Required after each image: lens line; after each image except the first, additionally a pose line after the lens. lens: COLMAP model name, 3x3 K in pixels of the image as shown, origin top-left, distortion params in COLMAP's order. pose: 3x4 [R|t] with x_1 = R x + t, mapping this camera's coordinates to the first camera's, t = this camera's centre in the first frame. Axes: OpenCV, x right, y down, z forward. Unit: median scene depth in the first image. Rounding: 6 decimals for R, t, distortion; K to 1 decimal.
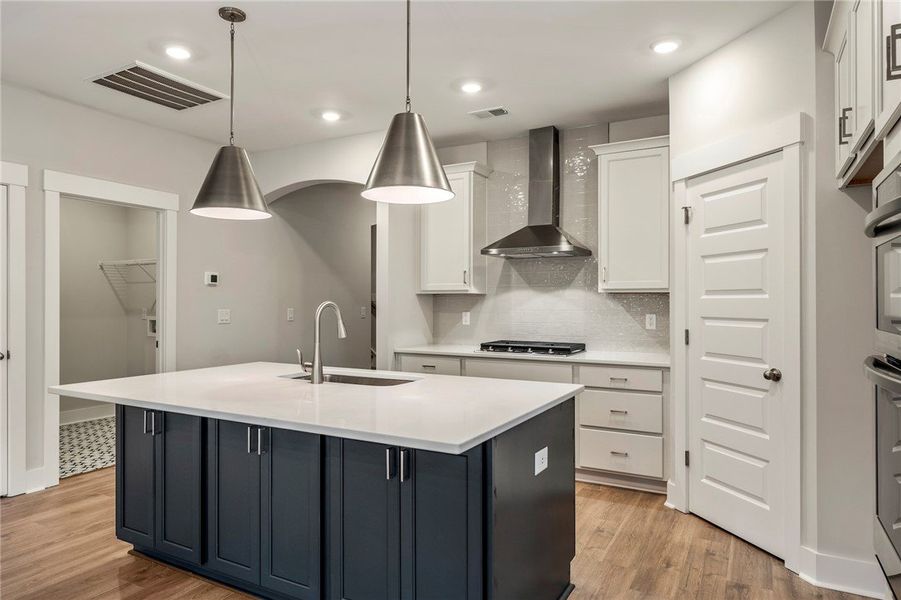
lens RADIAL K [[565.3, 0, 450.5], [0, 565.3, 300.0], [0, 0, 1]] dist [-0.000551, 0.000908]
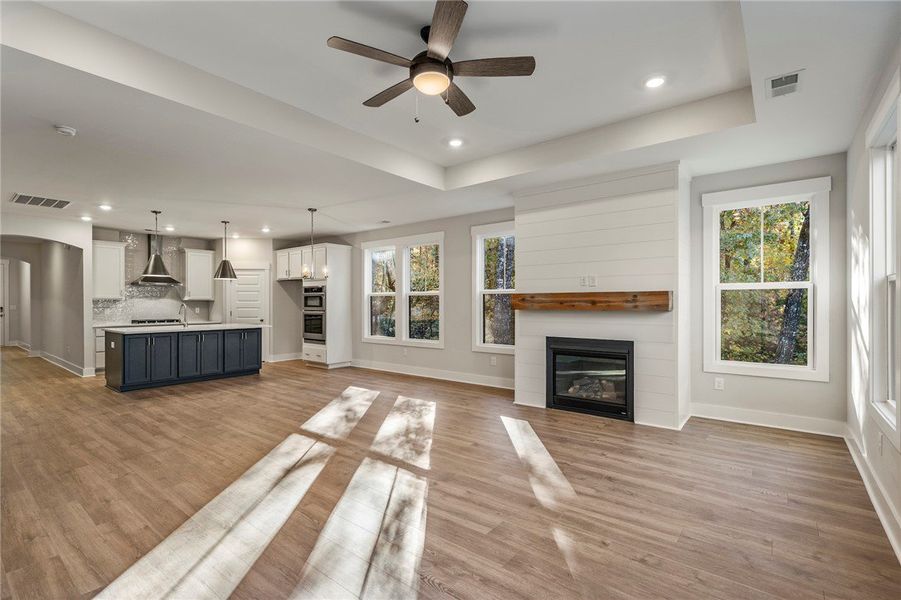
lens RADIAL K [[414.3, 0, 449.5], [0, 414.3, 304.3], [0, 0, 1]] dist [-0.000768, -0.000423]
pose [[0.165879, -0.002130, 0.986144, -1.692149], [-0.003237, 0.999991, 0.002705, -0.002801], [-0.986141, -0.003641, 0.165871, -0.698746]]
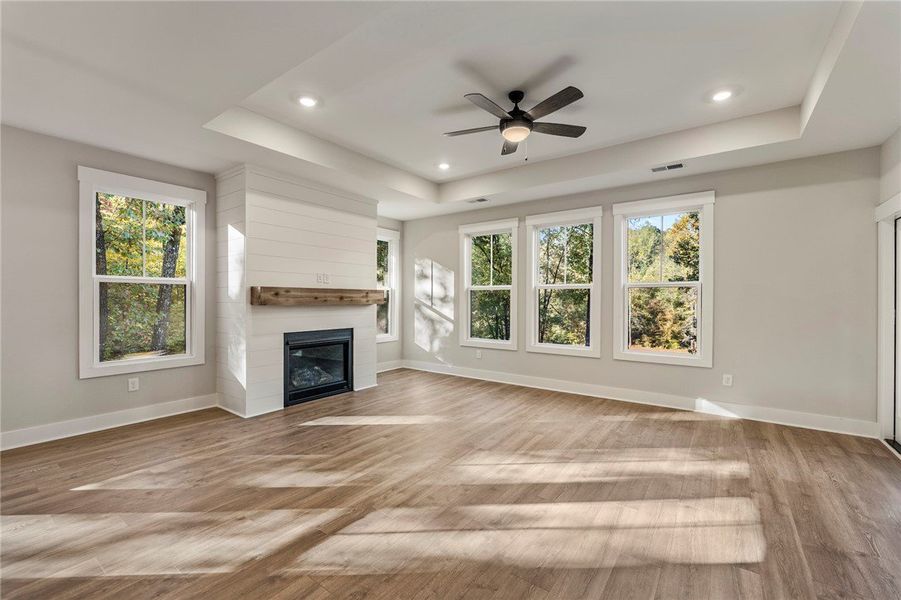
lens RADIAL K [[380.1, 0, 450.5], [0, 380.1, 300.0], [0, 0, 1]] dist [-0.001551, 0.000123]
pose [[-0.991958, -0.005166, 0.126463, -1.005375], [-0.005257, 0.999986, -0.000387, 0.000271], [-0.126460, -0.001049, -0.991971, 0.265725]]
